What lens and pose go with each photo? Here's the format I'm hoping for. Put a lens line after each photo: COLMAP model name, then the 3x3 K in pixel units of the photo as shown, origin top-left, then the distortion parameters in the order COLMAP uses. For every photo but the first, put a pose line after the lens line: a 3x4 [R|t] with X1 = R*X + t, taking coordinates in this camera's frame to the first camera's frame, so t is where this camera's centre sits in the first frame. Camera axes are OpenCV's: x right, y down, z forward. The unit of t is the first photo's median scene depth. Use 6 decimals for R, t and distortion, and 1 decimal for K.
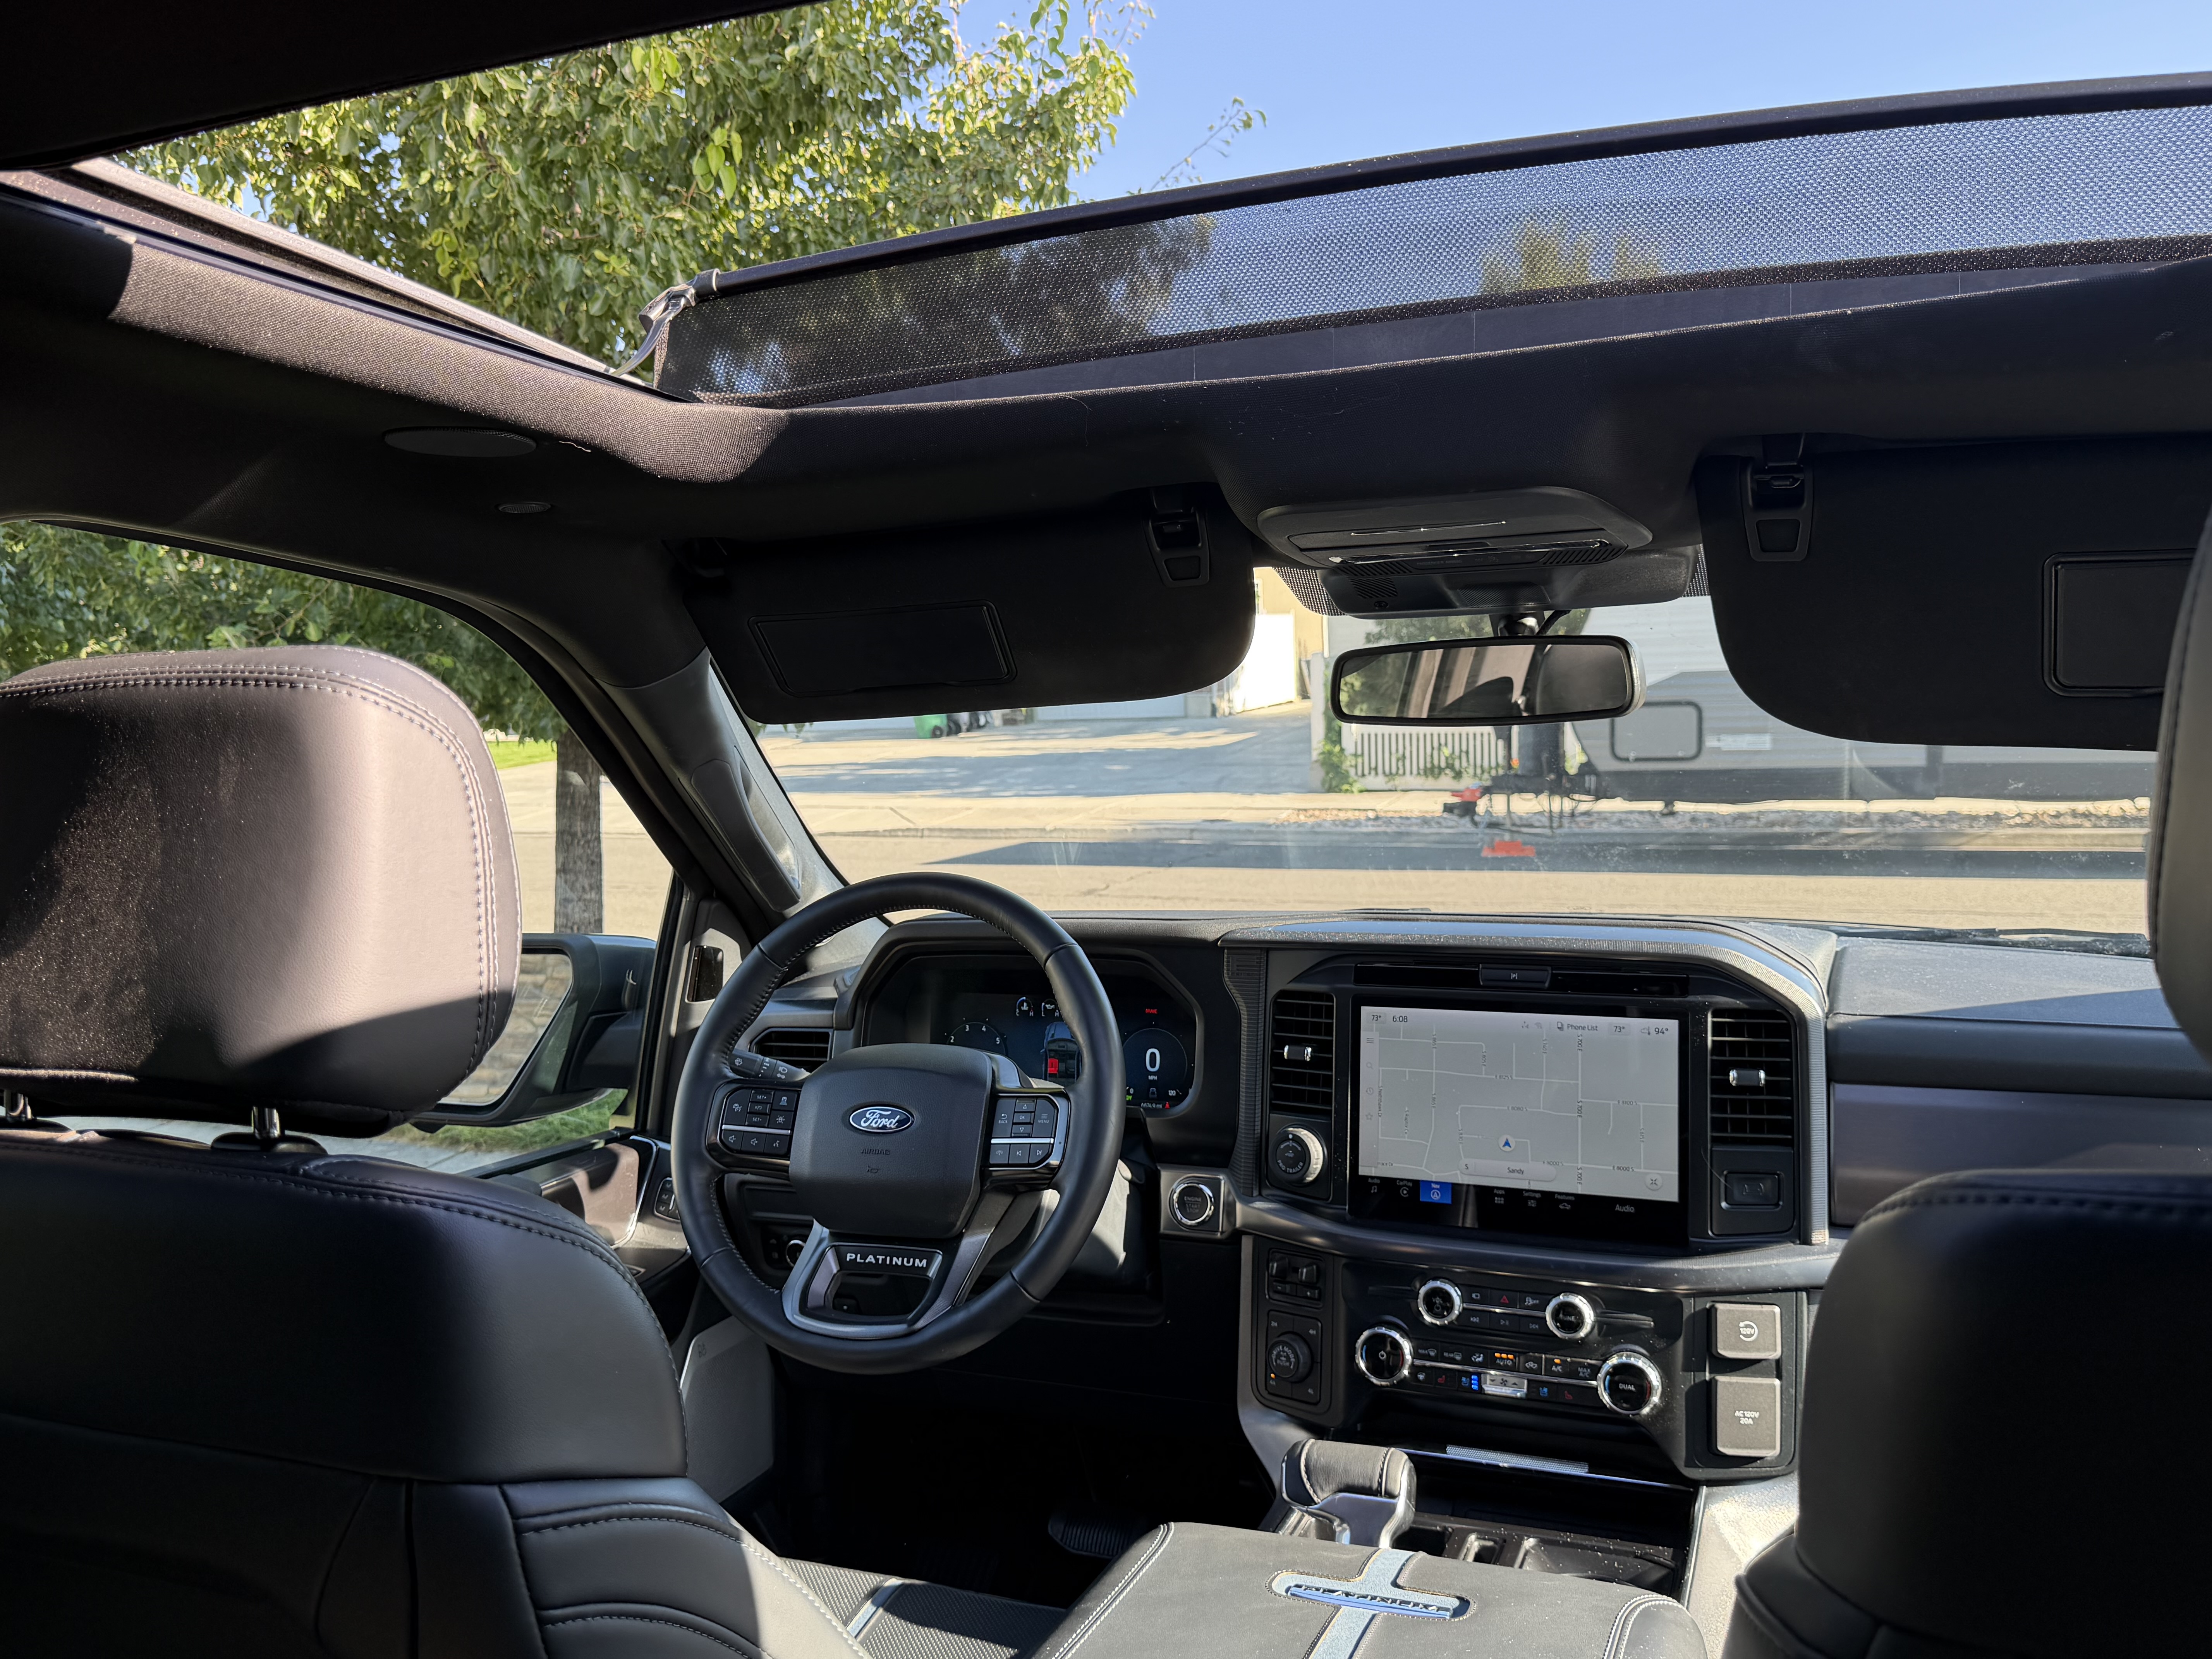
lens RADIAL K [[1751.5, 0, 1084.5], [0, 1751.5, 827.8], [0, 0, 1]] dist [0.086029, -0.139641]
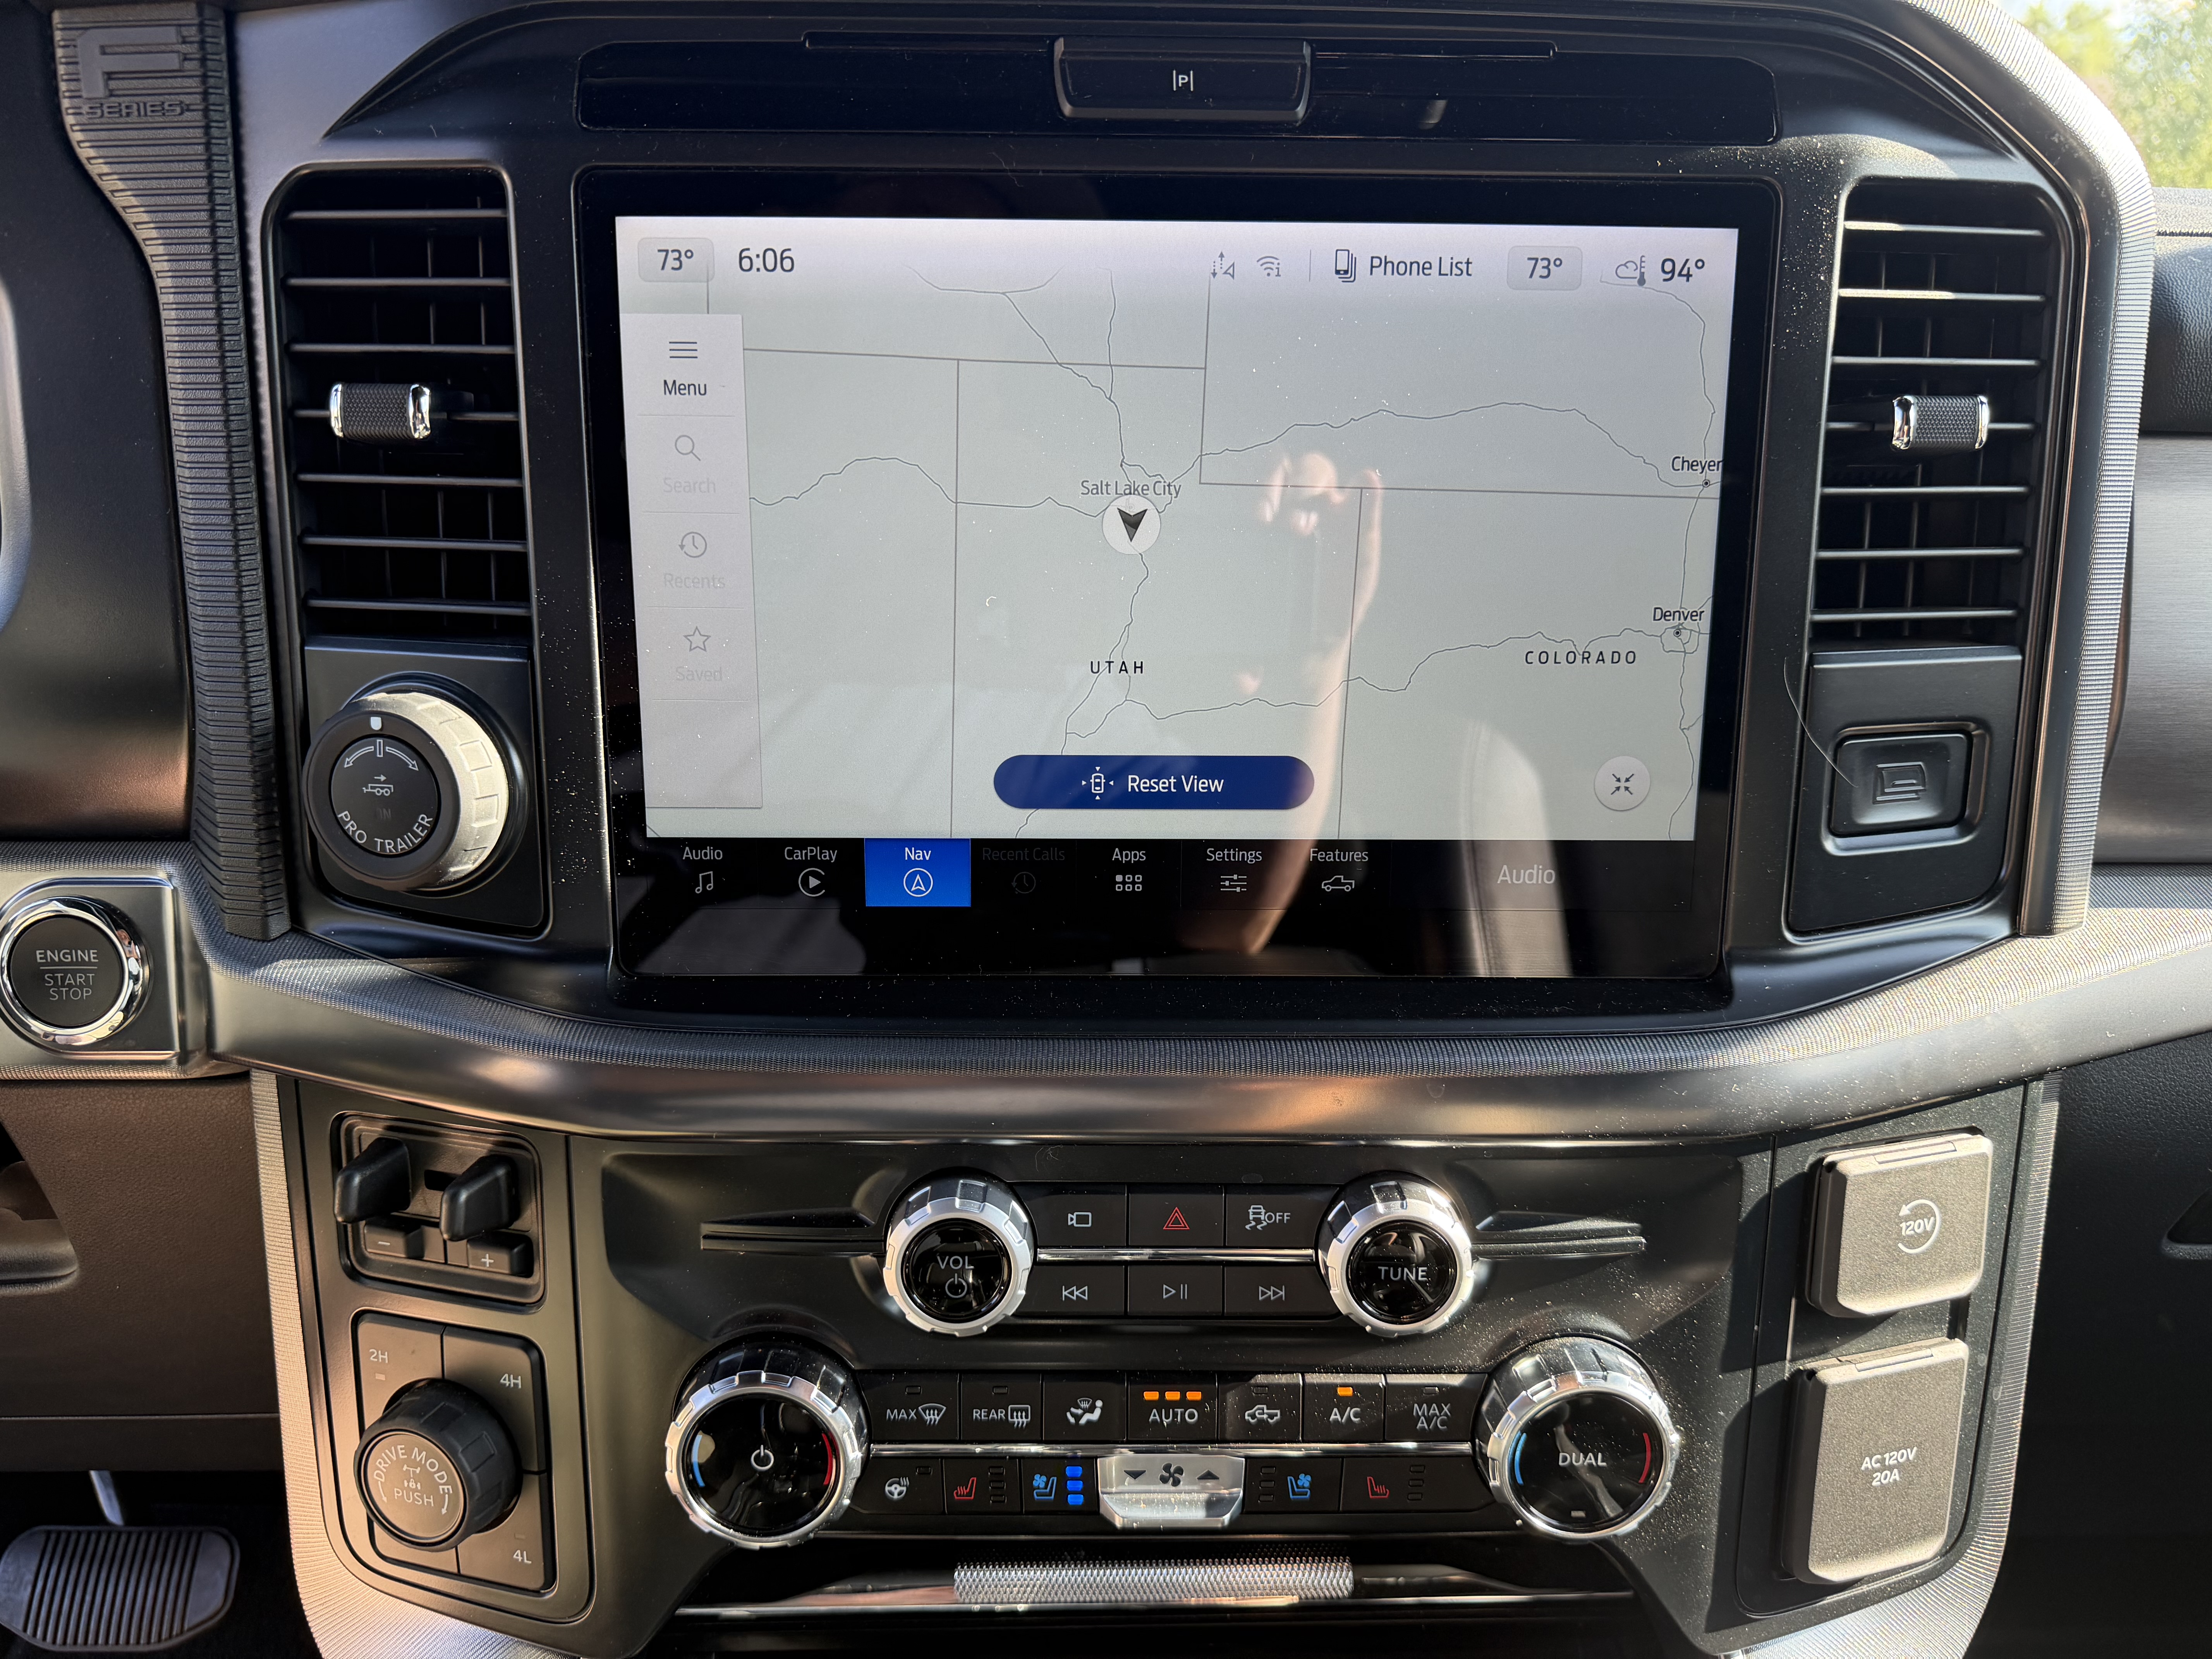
lens RADIAL K [[1582.0, 0, 1114.7], [0, 1582.0, 845.1], [0, 0, 1]] dist [0.027659, -0.058608]
pose [[0.913584, -0.100669, 0.393992, 0.127429], [-0.009011, 0.963624, 0.267109, 0.133097], [-0.406550, -0.247577, 0.879445, 0.764779]]
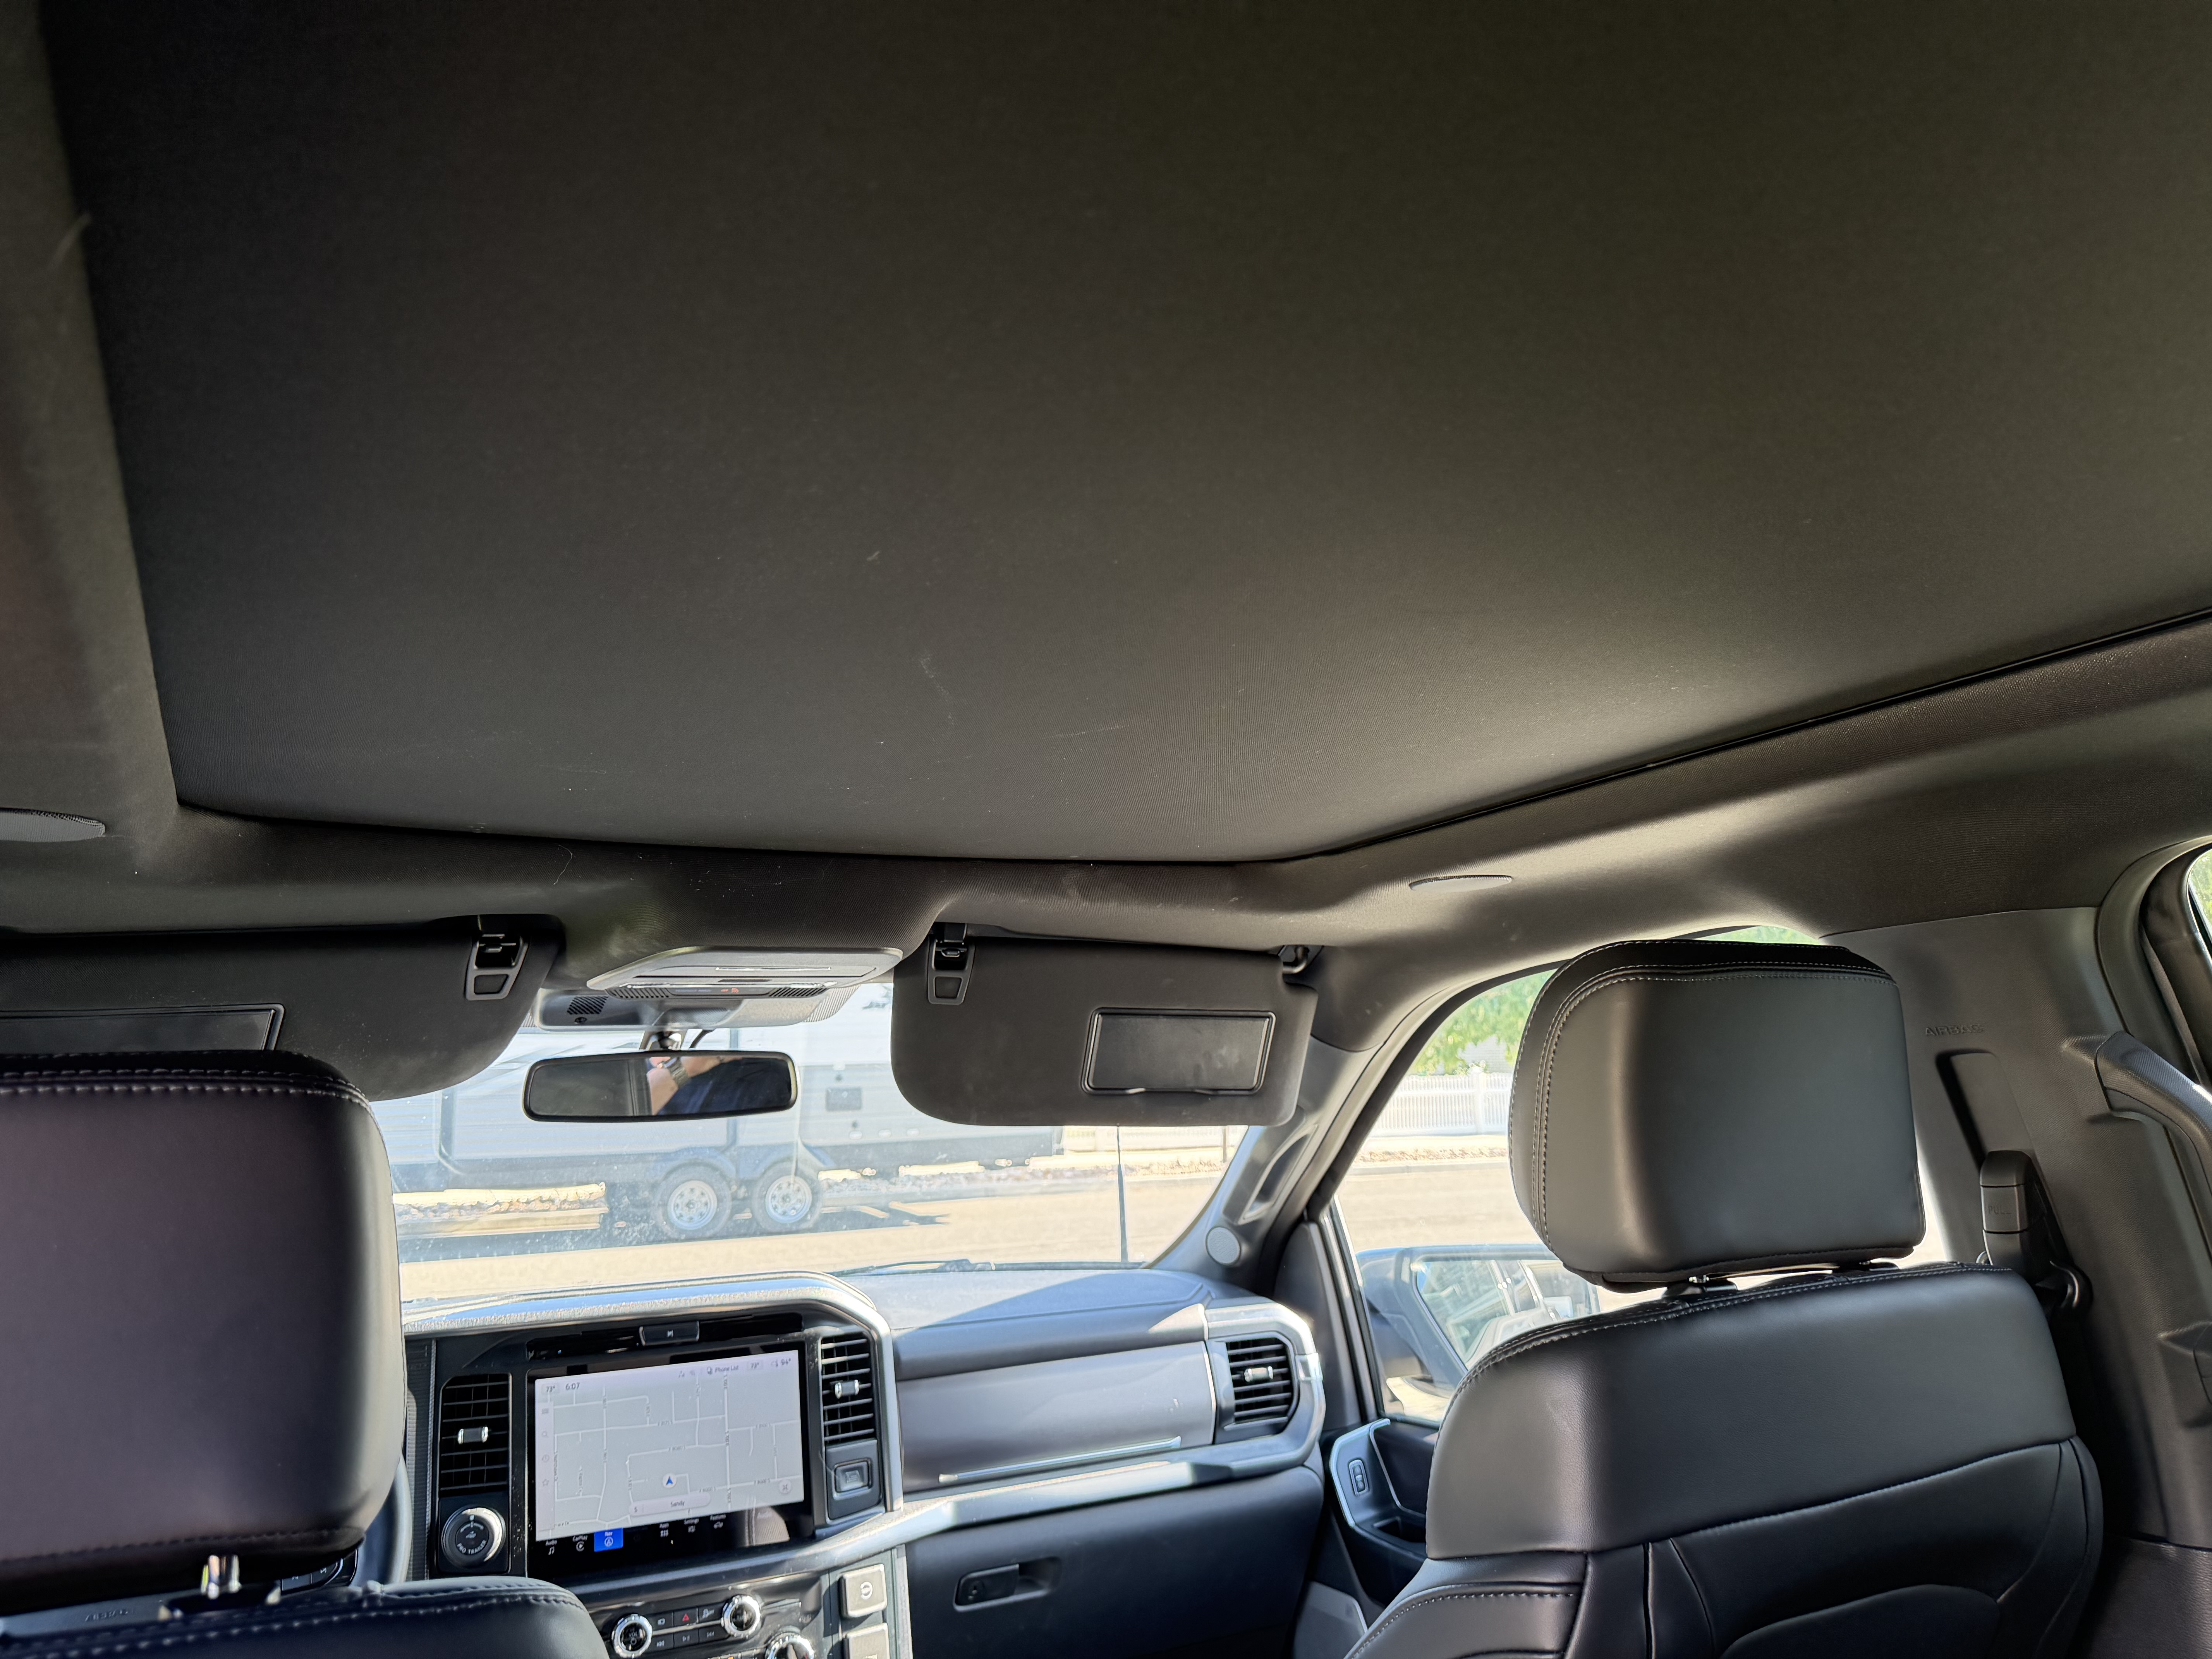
lens RADIAL K [[1582.0, 0, 1114.1], [0, 1582.0, 829.5], [0, 0, 1]] dist [0.027659, -0.058608]
pose [[0.632101, 0.126295, 0.764525, -0.440284], [0.061542, 0.975330, -0.212001, -0.003019], [-0.772439, 0.181056, 0.608734, 0.042336]]
